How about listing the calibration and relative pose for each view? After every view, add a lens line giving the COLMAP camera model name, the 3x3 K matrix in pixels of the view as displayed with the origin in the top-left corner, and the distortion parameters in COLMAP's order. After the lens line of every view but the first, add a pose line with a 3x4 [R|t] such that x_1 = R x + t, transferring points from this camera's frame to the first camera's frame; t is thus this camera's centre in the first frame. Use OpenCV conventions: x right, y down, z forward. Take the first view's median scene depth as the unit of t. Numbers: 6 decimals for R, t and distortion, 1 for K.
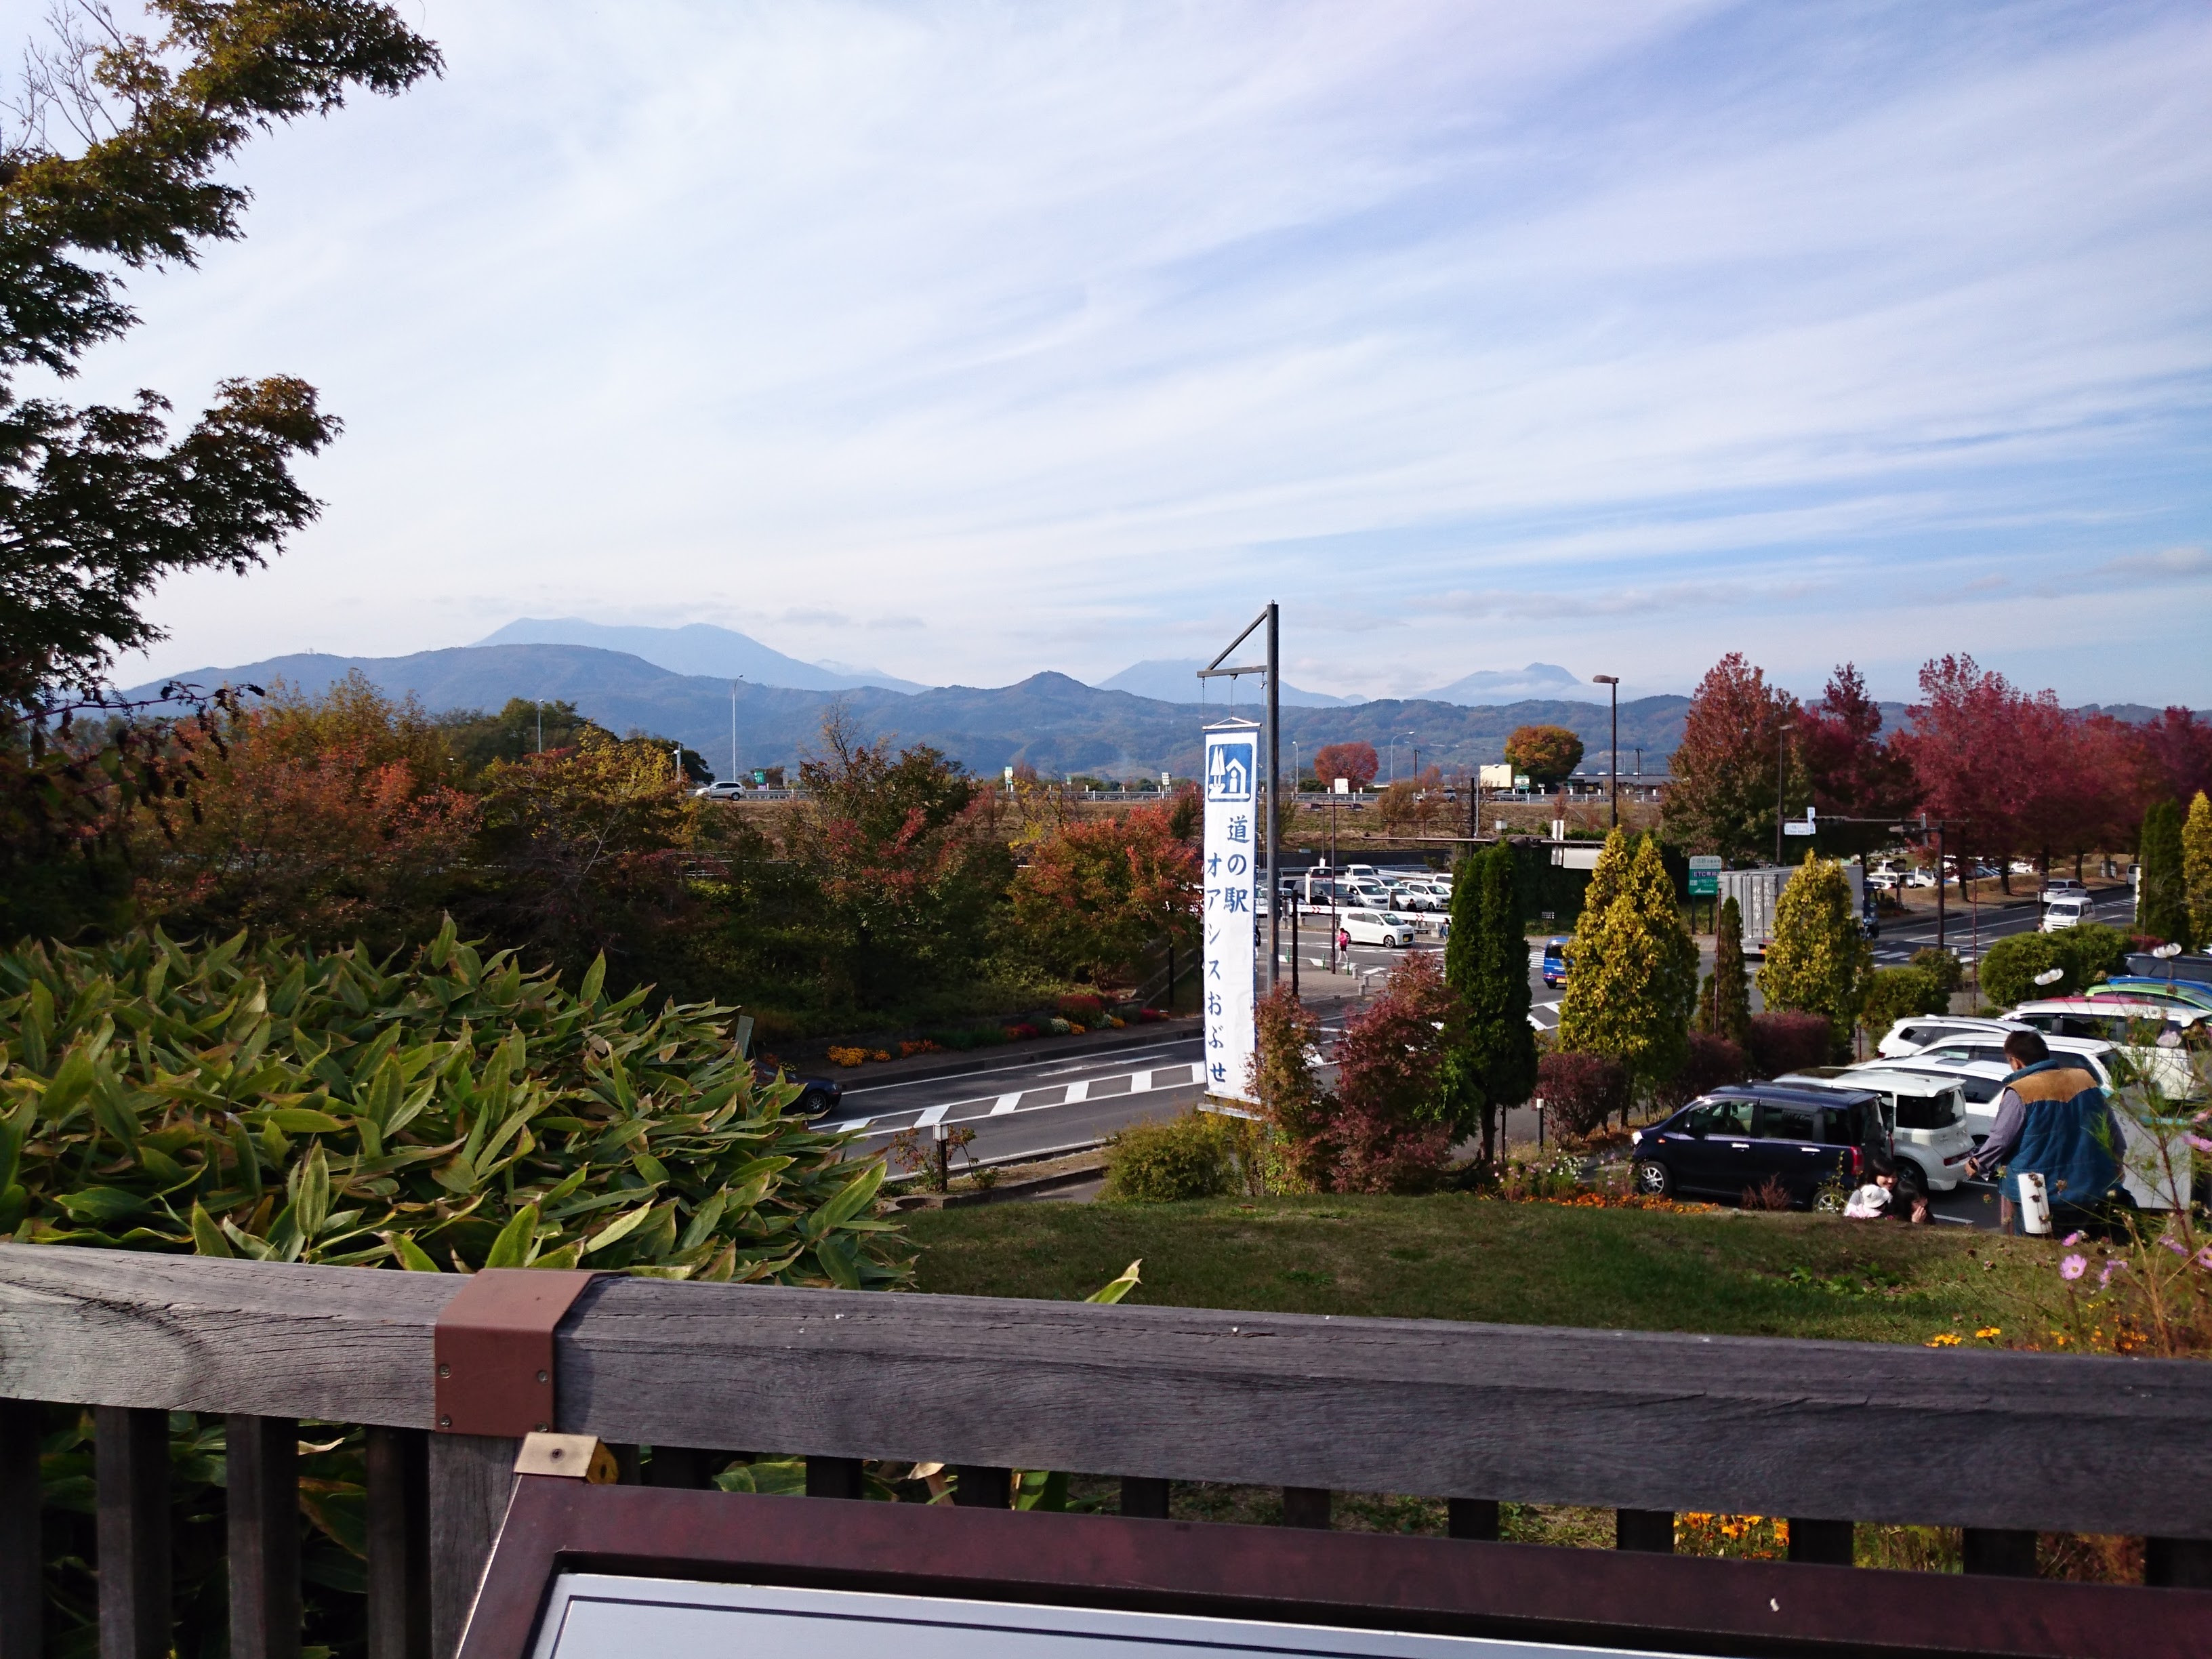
lens RADIAL K [[1651.1, 0, 1107.3], [0, 1651.1, 824.0], [0, 0, 1]] dist [0.035020, -0.006435]
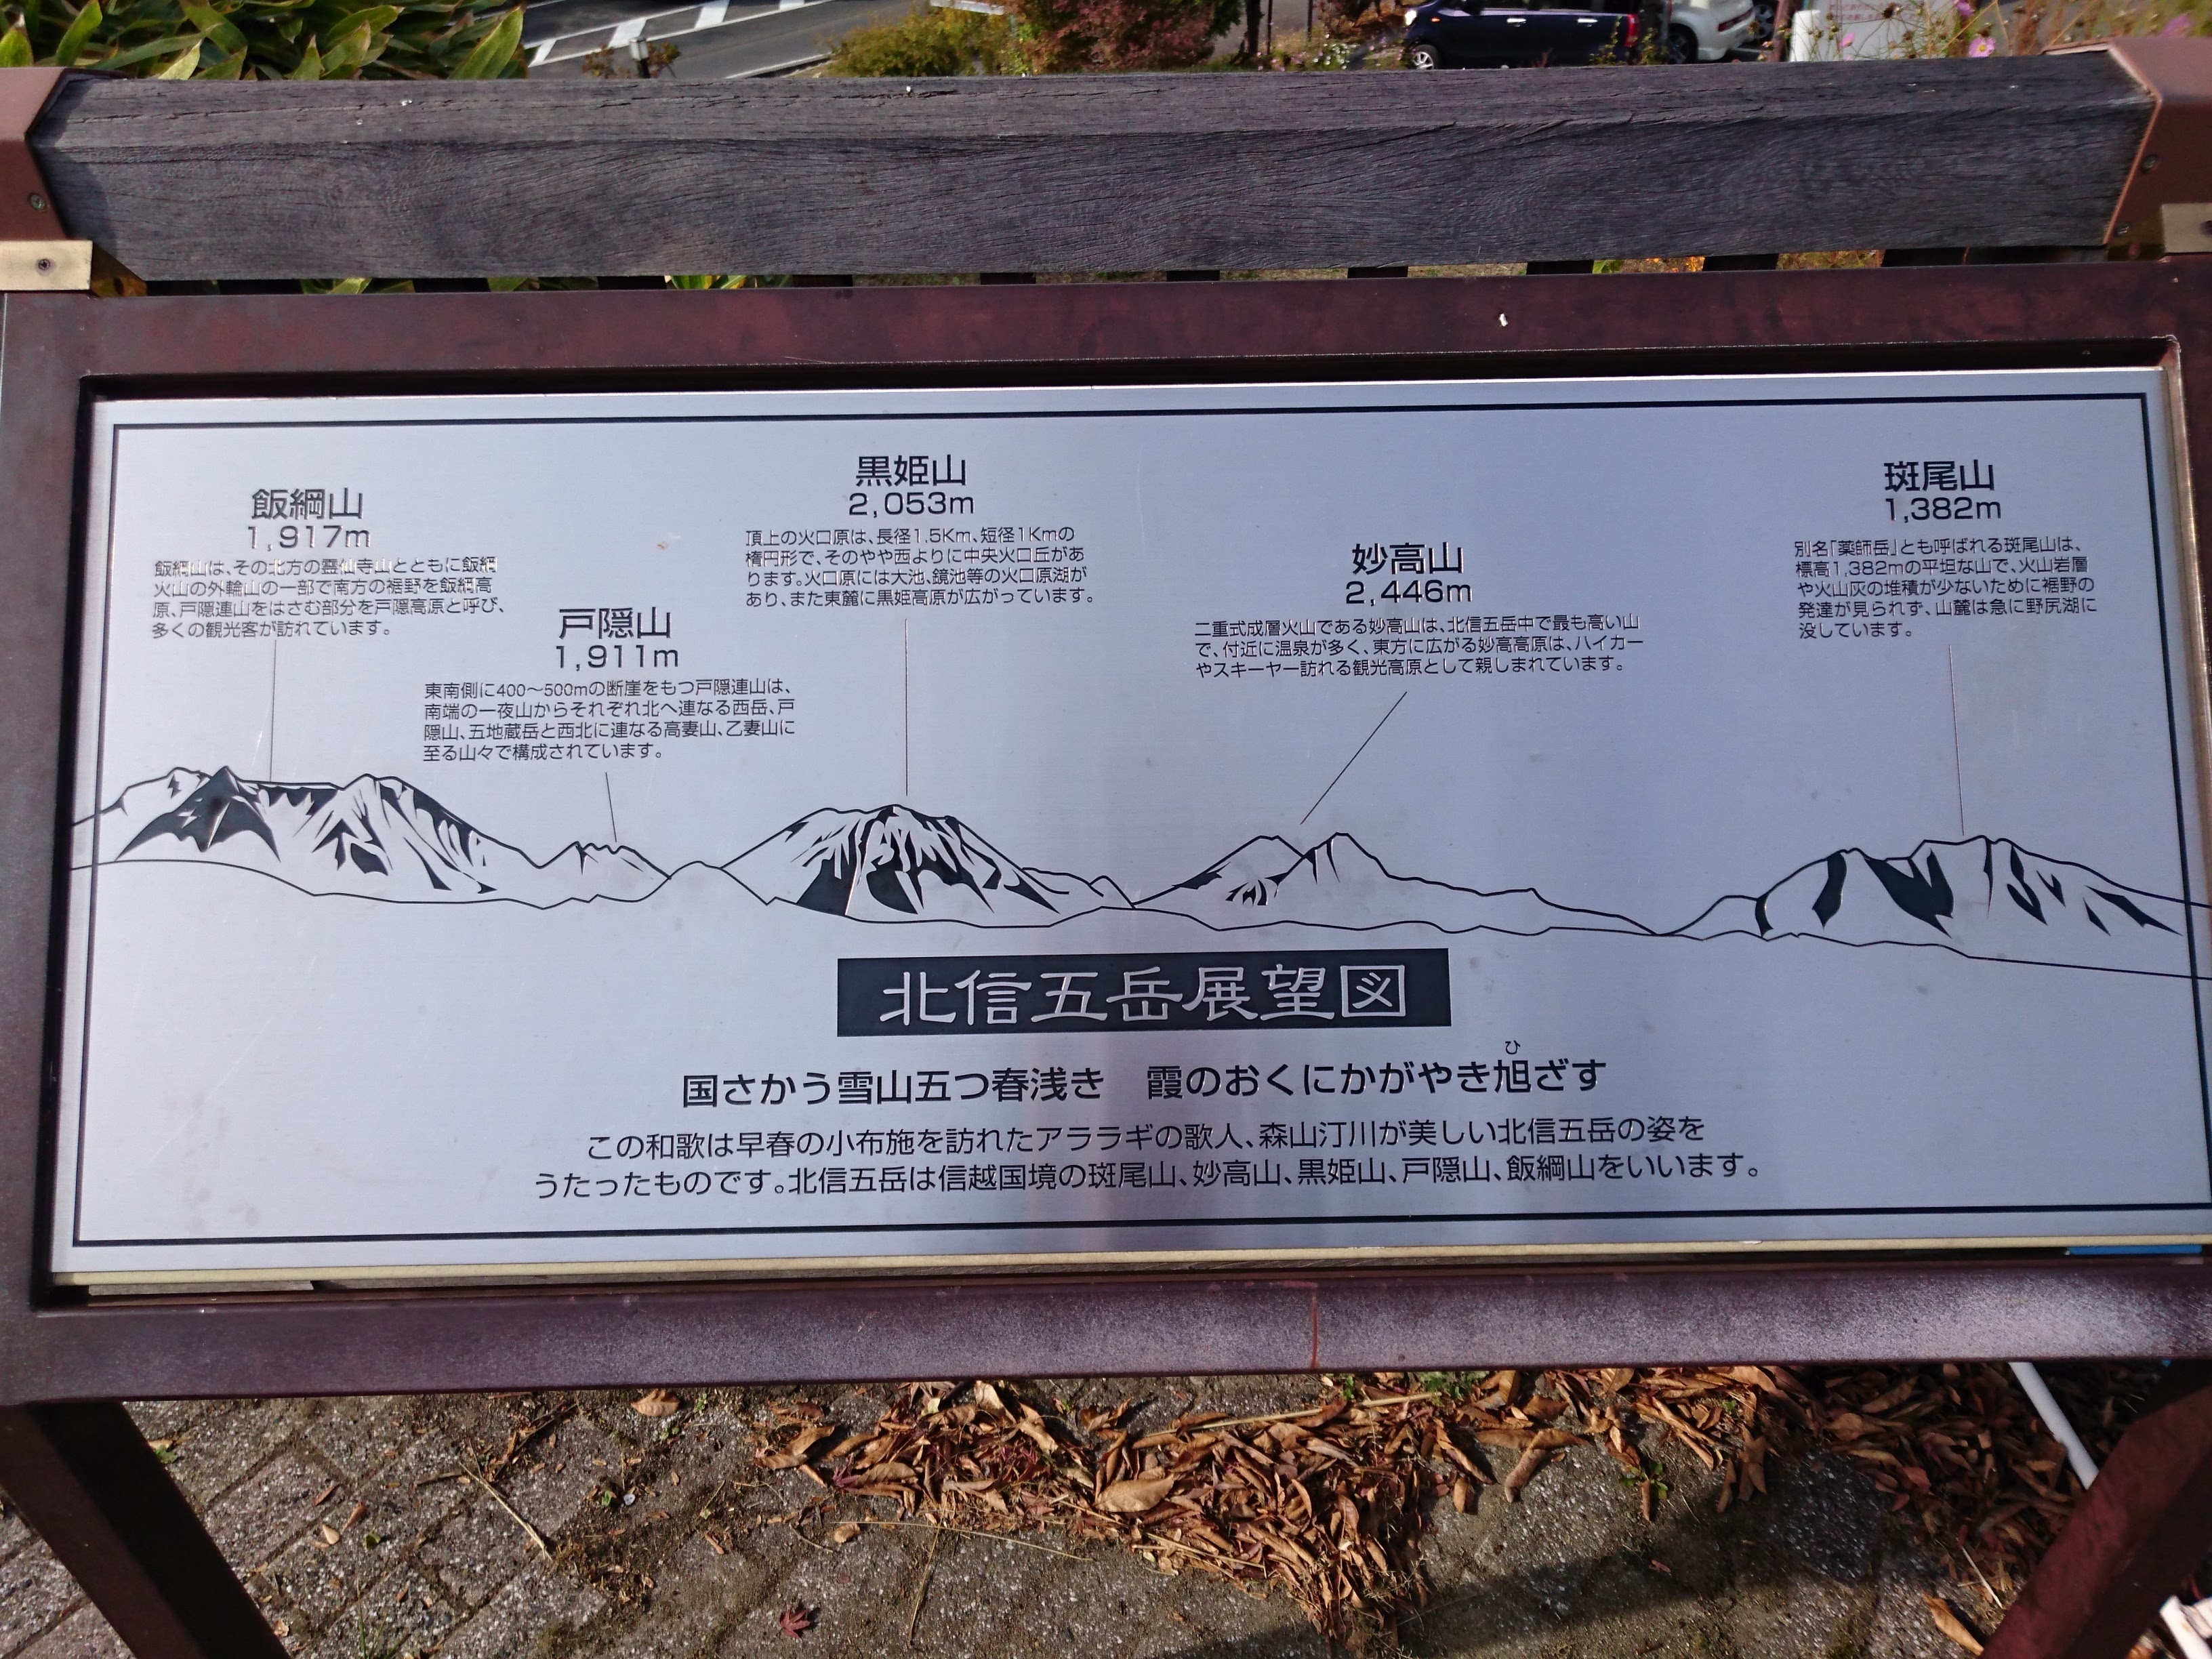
lens RADIAL K [[1651.1, 0, 1106.3], [0, 1651.1, 829.5], [0, 0, 1]] dist [0.035020, -0.006435]
pose [[0.988954, -0.104343, 0.105269, 0.049588], [0.024694, 0.816285, 0.577121, 0.133268], [-0.146148, -0.568147, 0.809845, 0.115244]]
